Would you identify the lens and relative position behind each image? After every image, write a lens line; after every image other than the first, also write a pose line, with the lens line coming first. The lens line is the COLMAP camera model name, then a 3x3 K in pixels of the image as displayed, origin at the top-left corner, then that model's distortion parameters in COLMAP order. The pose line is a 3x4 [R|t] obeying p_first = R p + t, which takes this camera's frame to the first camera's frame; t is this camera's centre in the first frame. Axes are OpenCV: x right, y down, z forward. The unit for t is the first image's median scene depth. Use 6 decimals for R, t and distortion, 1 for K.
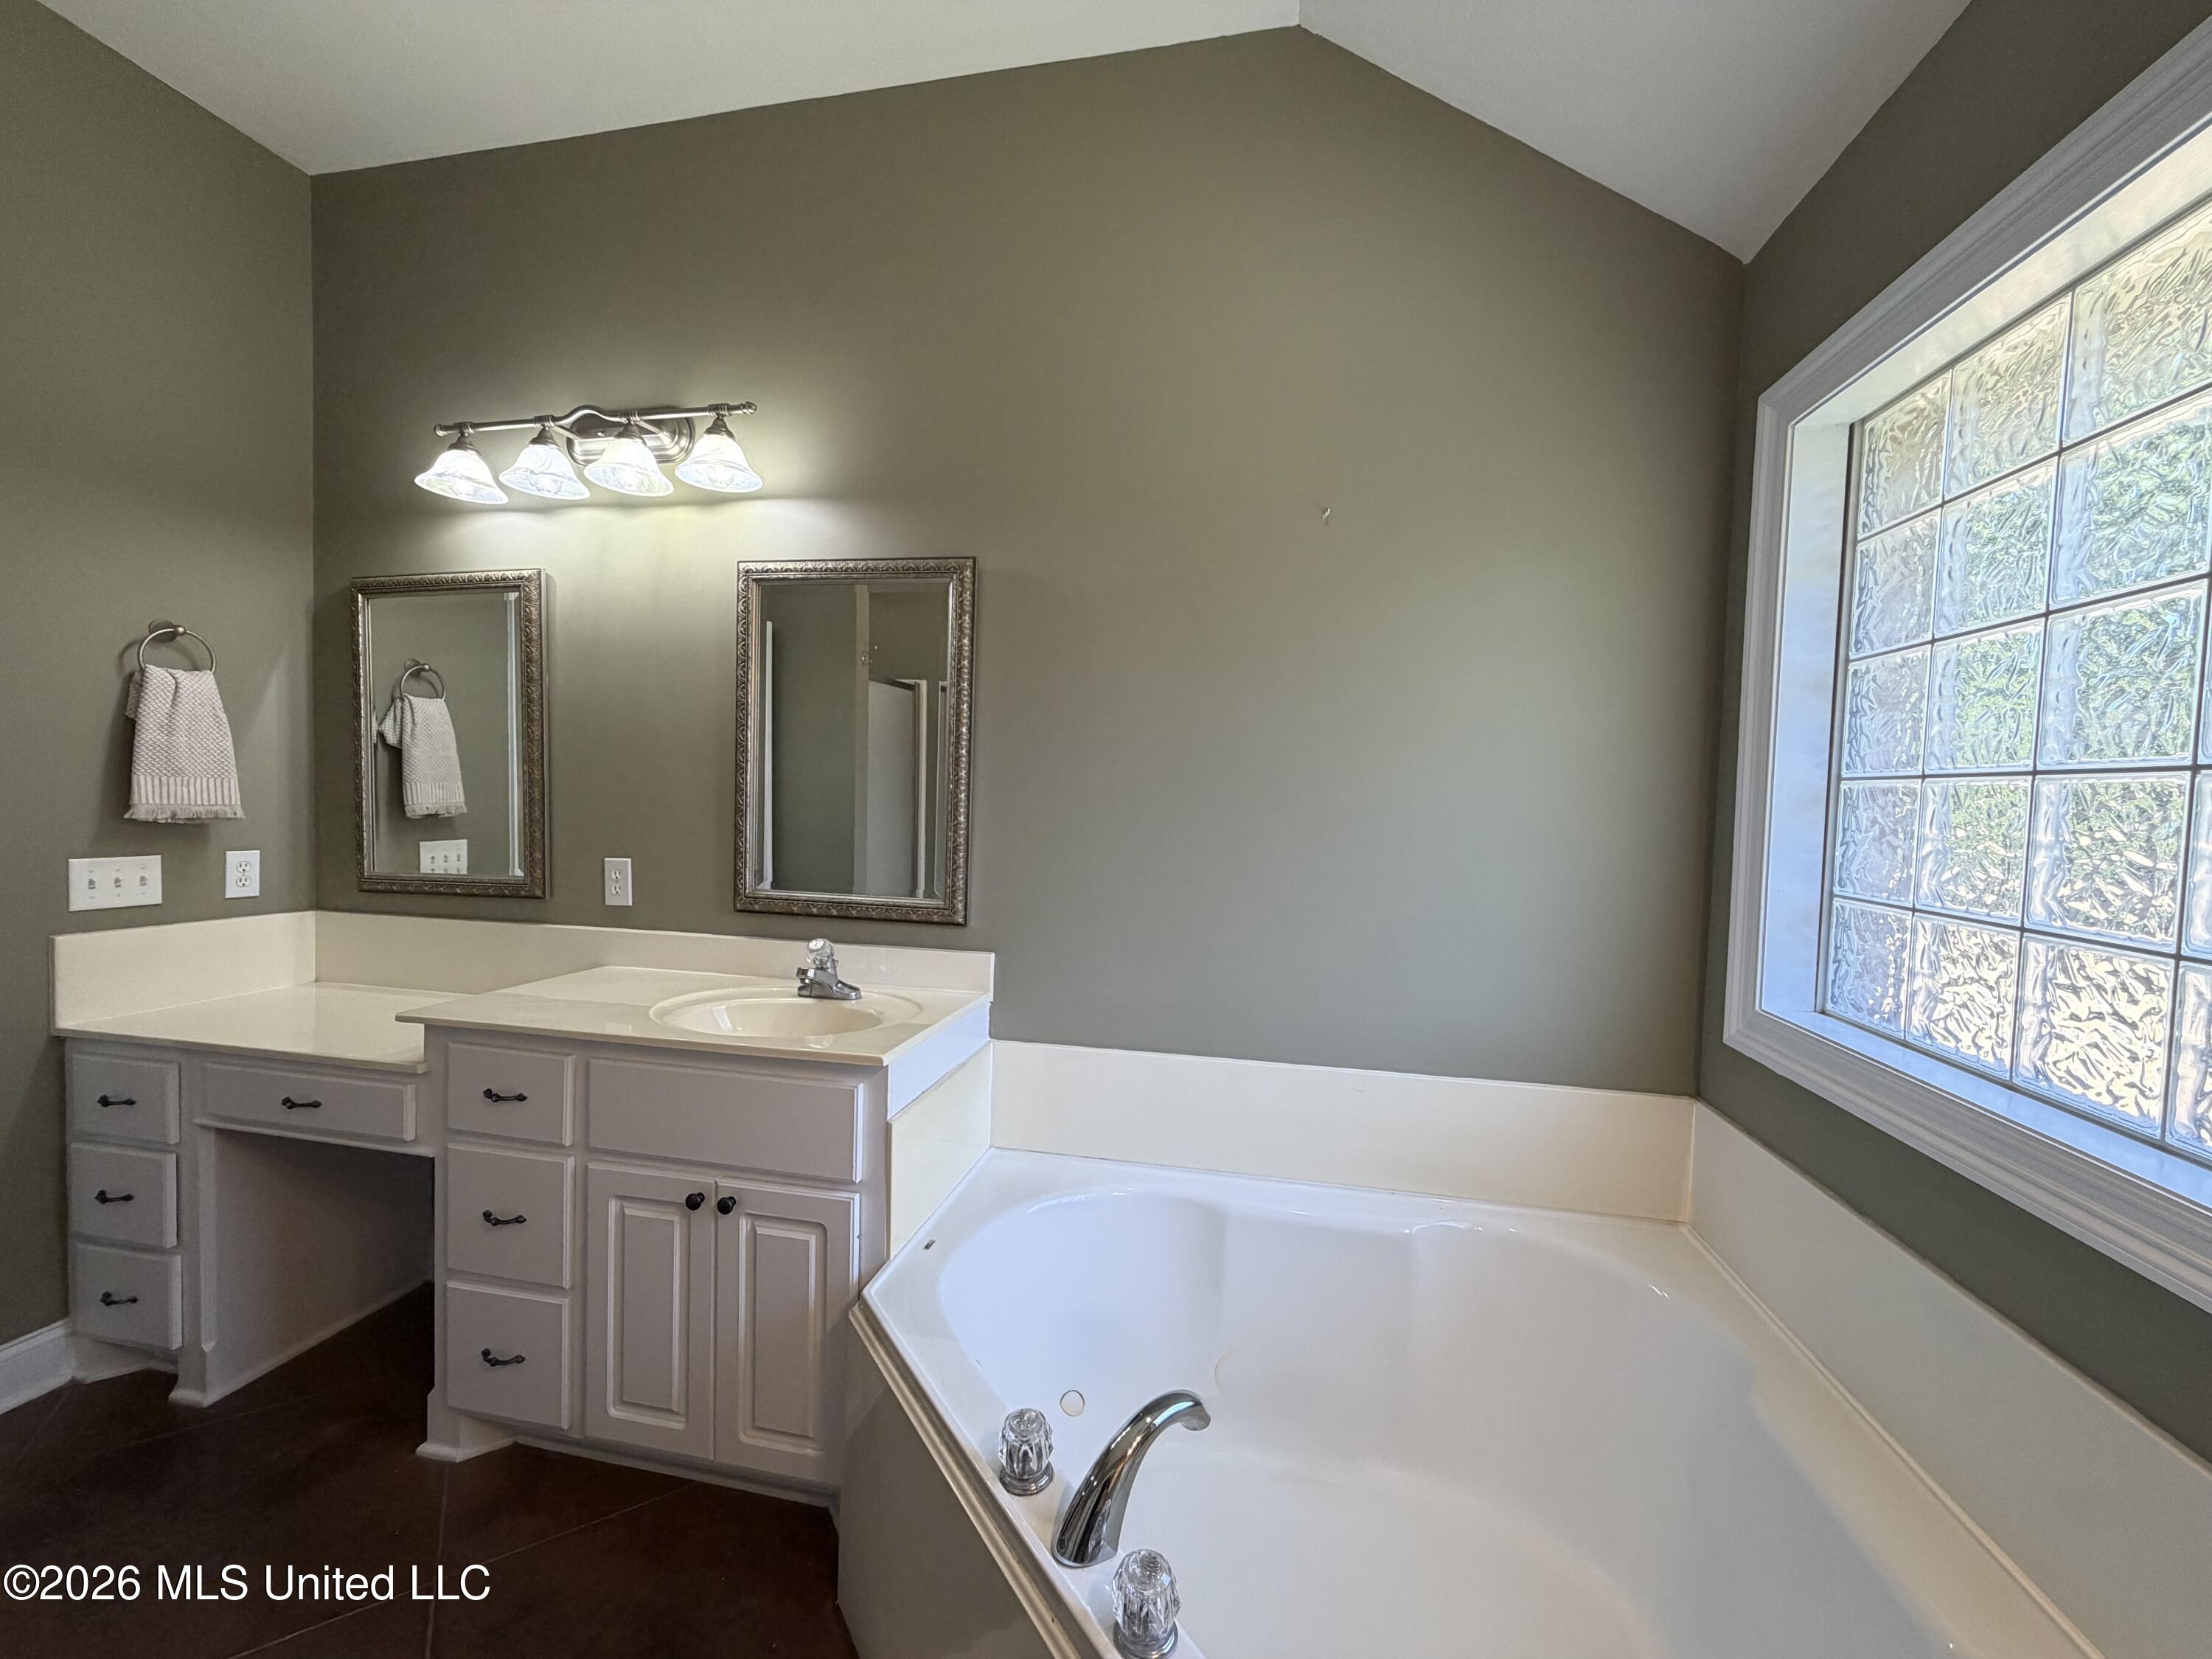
lens RADIAL K [[882.1, 0, 1104.4], [0, 882.1, 834.1], [0, 0, 1]] dist [0.000406, -0.000605]
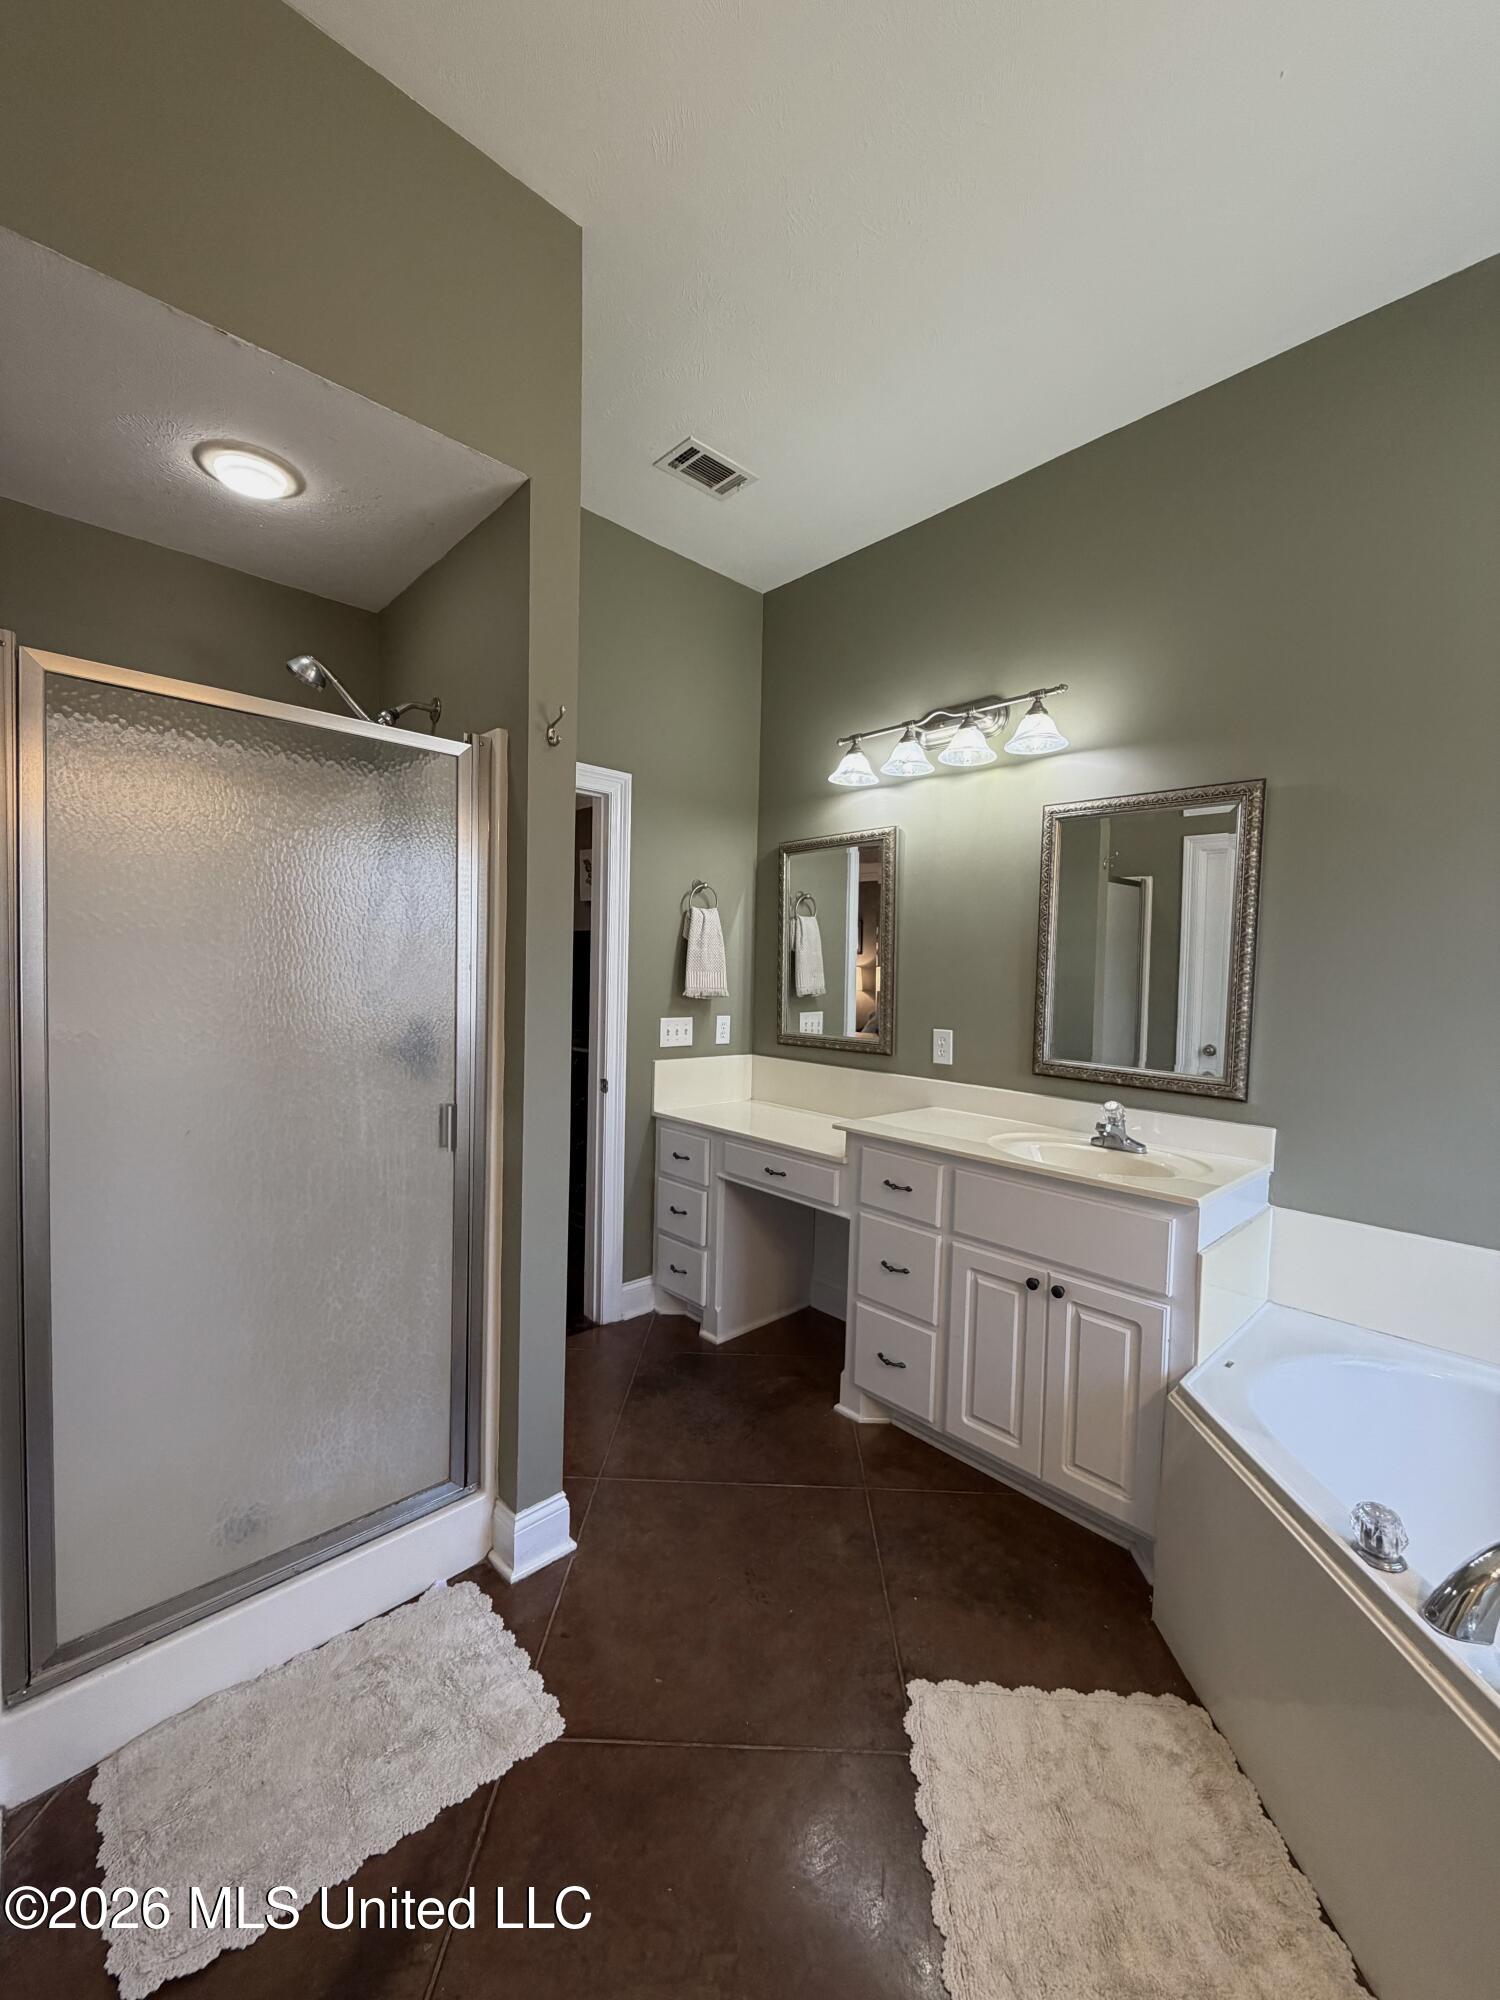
lens RADIAL K [[797.6, 0, 747.9], [0, 797.6, 999.1], [0, 0, 1]] dist [0.000406, -0.000605]
pose [[0.821390, 0.019328, -0.570039, -0.103453], [-0.027583, 0.999602, -0.005852, -0.005324], [0.569700, 0.020531, 0.821597, -0.222713]]
